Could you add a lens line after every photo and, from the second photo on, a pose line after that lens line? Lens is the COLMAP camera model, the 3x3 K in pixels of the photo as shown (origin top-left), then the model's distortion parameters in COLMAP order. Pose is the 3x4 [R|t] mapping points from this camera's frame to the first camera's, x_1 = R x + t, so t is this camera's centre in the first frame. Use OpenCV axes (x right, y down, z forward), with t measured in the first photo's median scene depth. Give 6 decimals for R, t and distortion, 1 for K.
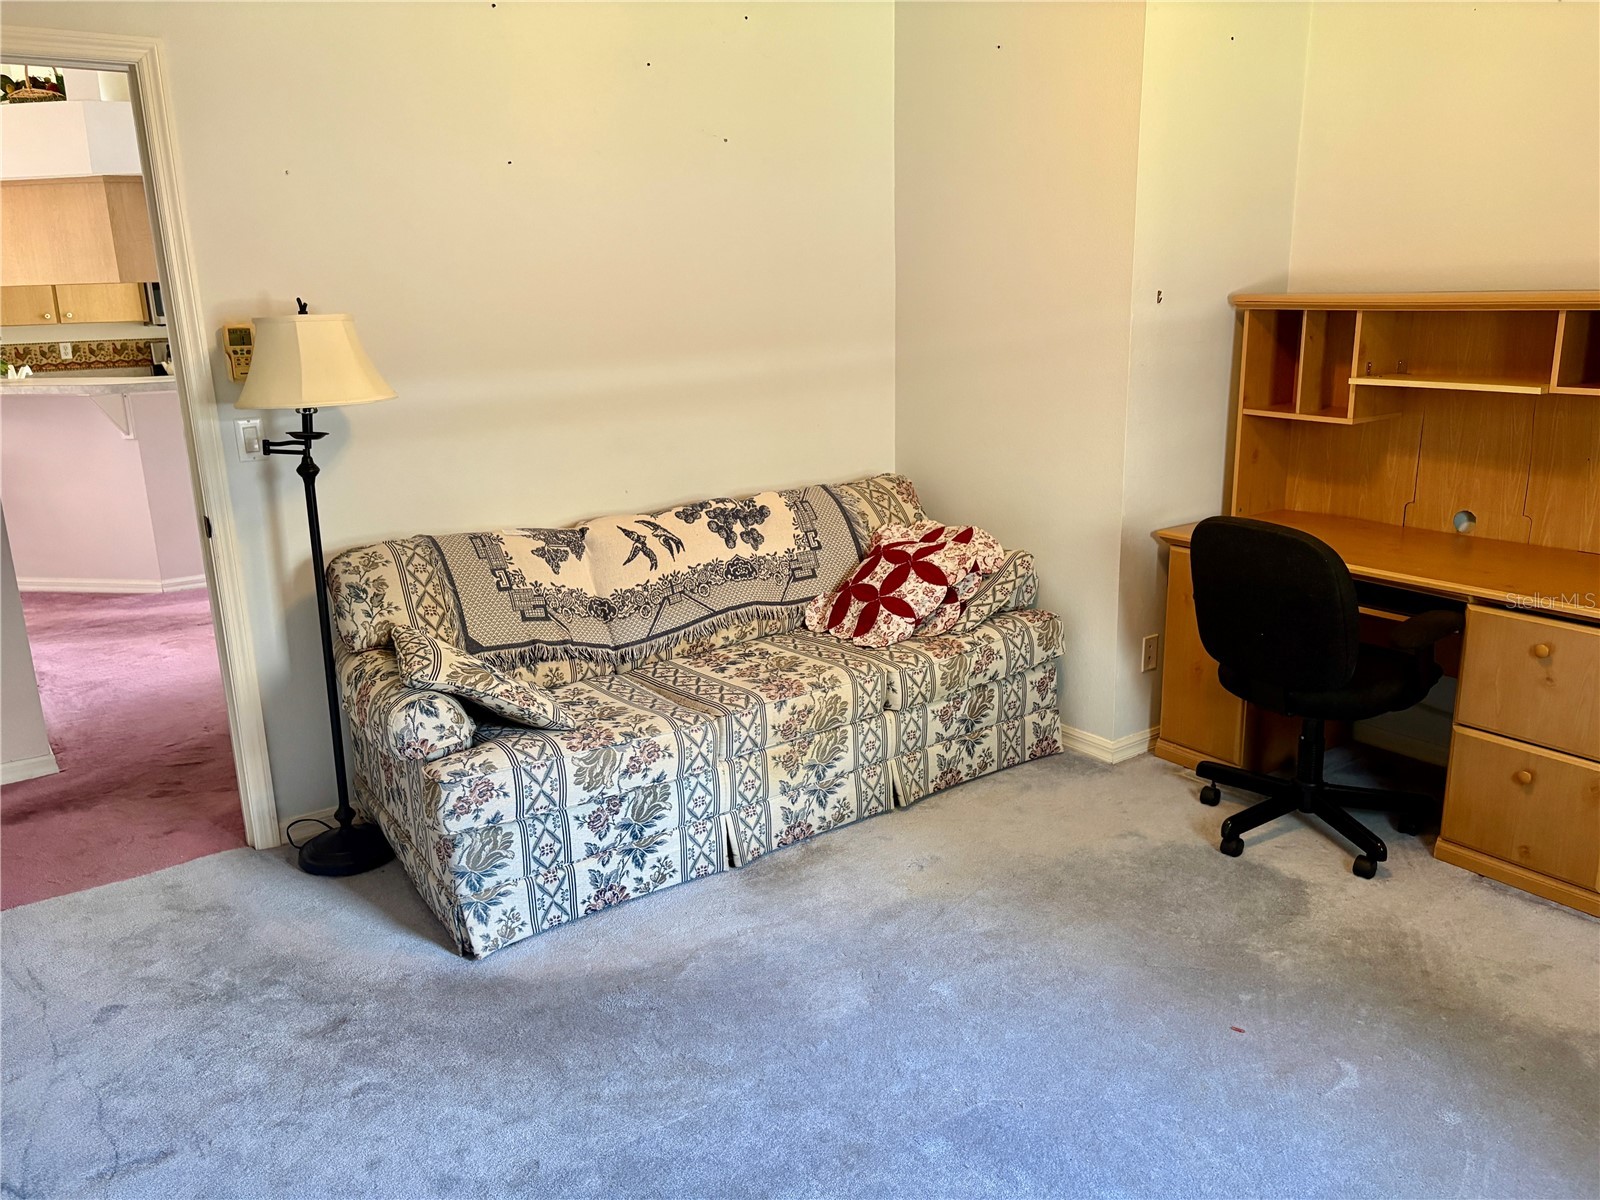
lens RADIAL K [[1220.9, 0, 803.5], [0, 1220.9, 597.7], [0, 0, 1]] dist [0.059185, -0.044365]
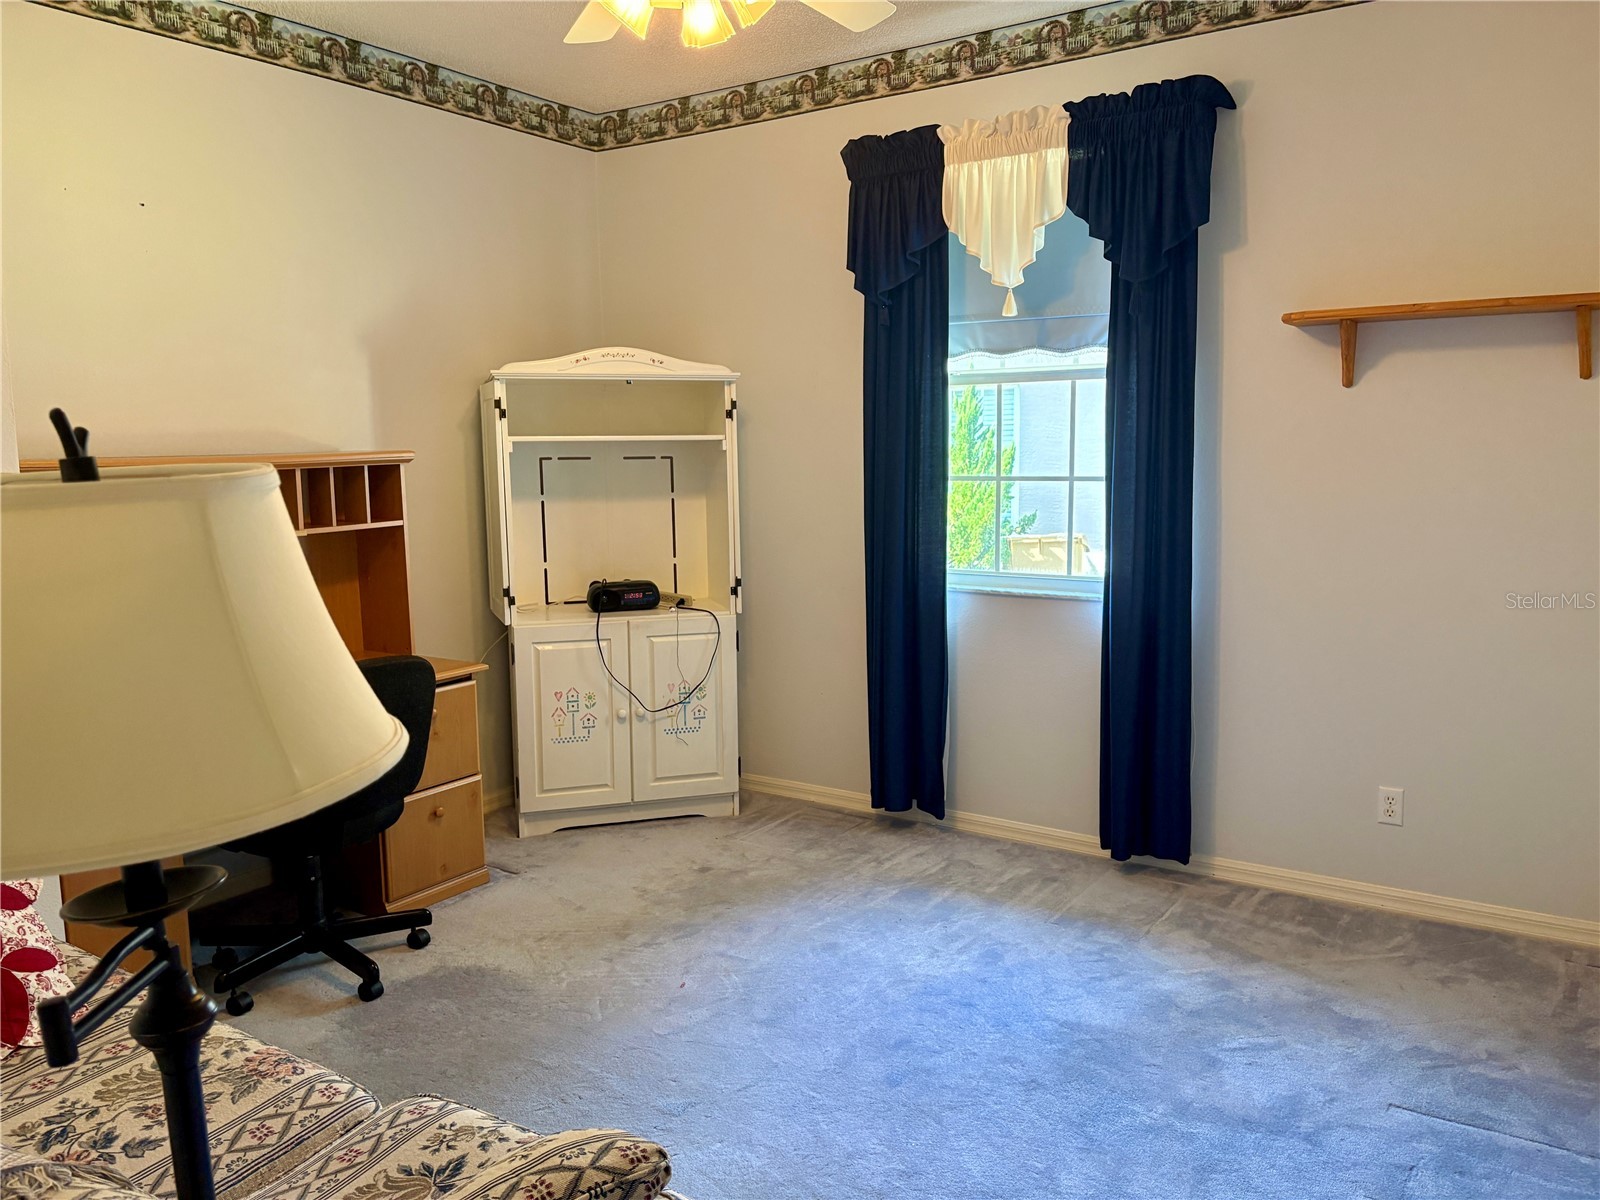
lens RADIAL K [[1220.9, 0, 803.5], [0, 1220.9, 597.7], [0, 0, 1]] dist [0.059185, -0.044365]
pose [[-0.346282, -0.093161, 0.933493, -0.663482], [0.252115, 0.949210, 0.188252, -0.198114], [-0.903619, 0.300536, -0.305207, 0.878241]]
